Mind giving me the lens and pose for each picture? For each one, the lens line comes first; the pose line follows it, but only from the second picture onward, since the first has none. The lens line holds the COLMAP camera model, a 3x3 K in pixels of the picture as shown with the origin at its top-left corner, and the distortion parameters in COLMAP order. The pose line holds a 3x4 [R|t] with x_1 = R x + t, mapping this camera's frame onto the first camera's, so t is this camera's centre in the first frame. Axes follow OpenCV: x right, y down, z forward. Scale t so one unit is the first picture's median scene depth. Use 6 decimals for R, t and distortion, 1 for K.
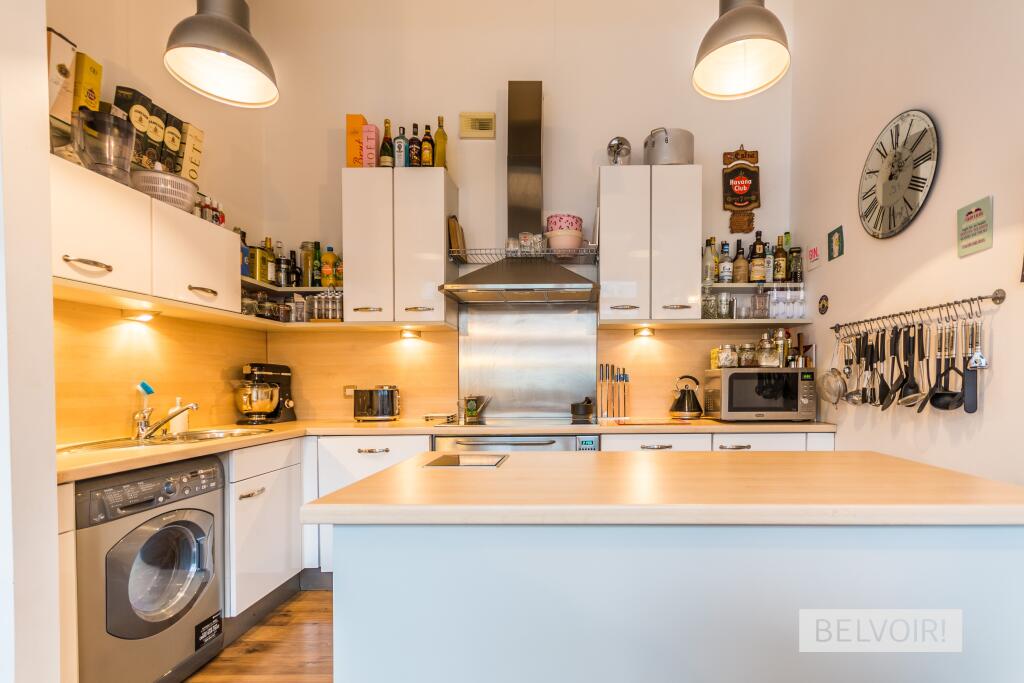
lens RADIAL K [[473.3, 0, 574.9], [0, 473.3, 405.7], [0, 0, 1]] dist [0.001579, -0.000229]
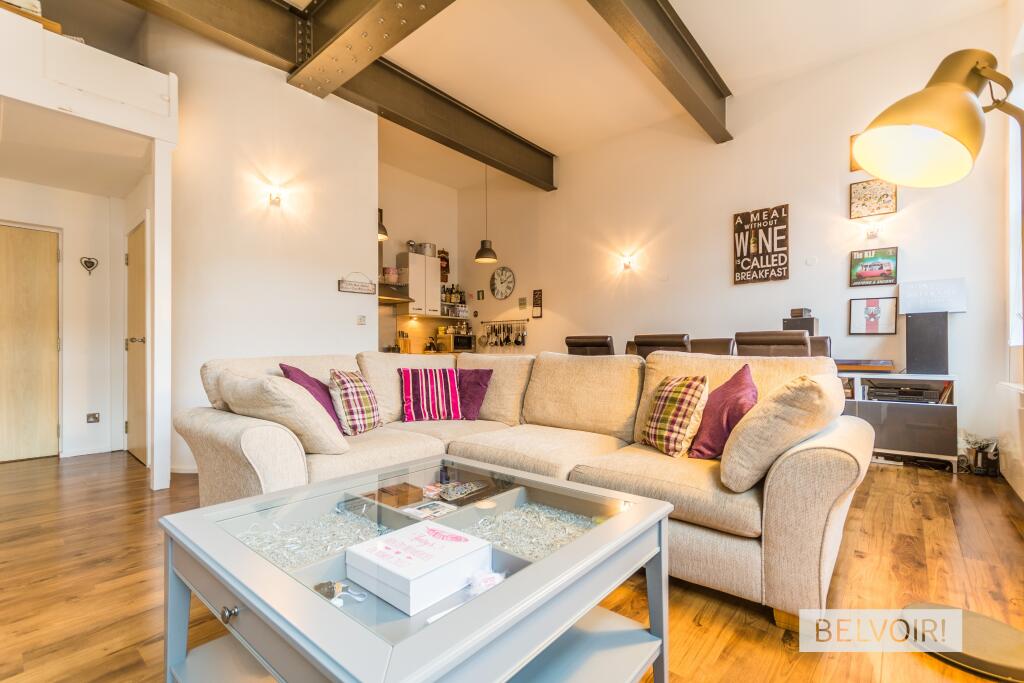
lens RADIAL K [[455.7, 0, 504.7], [0, 455.7, 343.2], [0, 0, 1]] dist [-0.001280, -0.002515]
pose [[0.671961, 0.023844, 0.740203, -1.363424], [0.030668, 0.997728, -0.059980, 0.134879], [-0.739951, 0.063005, 0.669703, -0.957690]]
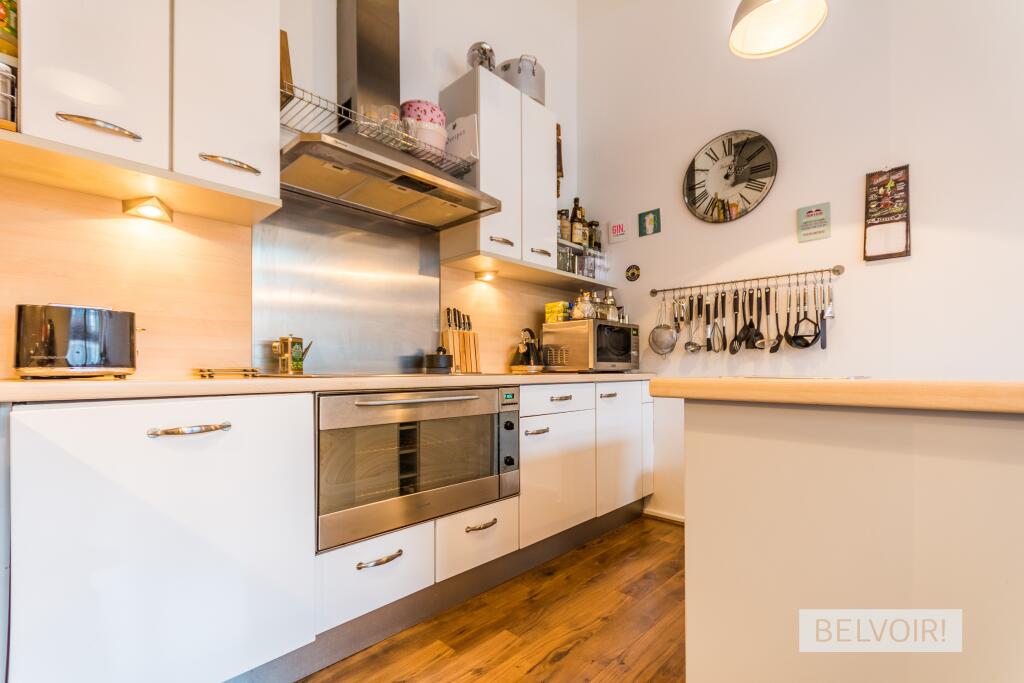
lens RADIAL K [[455.7, 0, 515.9], [0, 455.7, 370.6], [0, 0, 1]] dist [-0.001280, -0.002515]
pose [[0.695316, 0.003876, 0.718694, -0.460434], [0.033381, 0.998732, -0.037682, 0.057672], [-0.717929, 0.050192, 0.694305, 0.414826]]
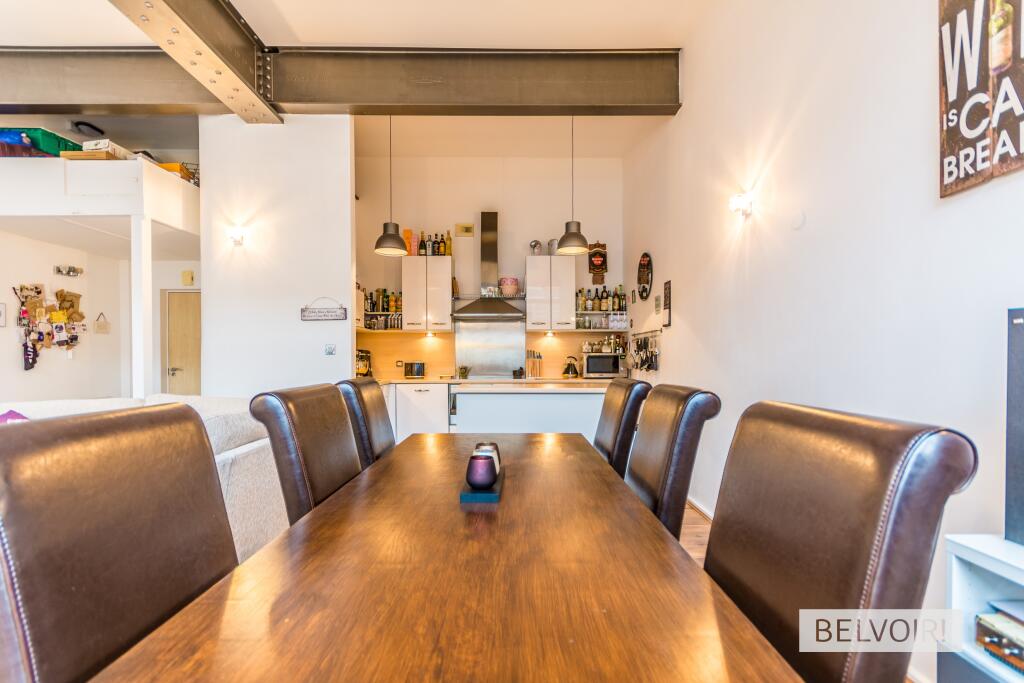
lens RADIAL K [[455.7, 0, 510.6], [0, 455.7, 355.0], [0, 0, 1]] dist [-0.001280, -0.002515]
pose [[0.999990, 0.004316, -0.001154, -0.011044], [-0.004376, 0.998258, -0.058845, 0.046803], [0.000898, 0.058849, 0.998266, -0.963973]]
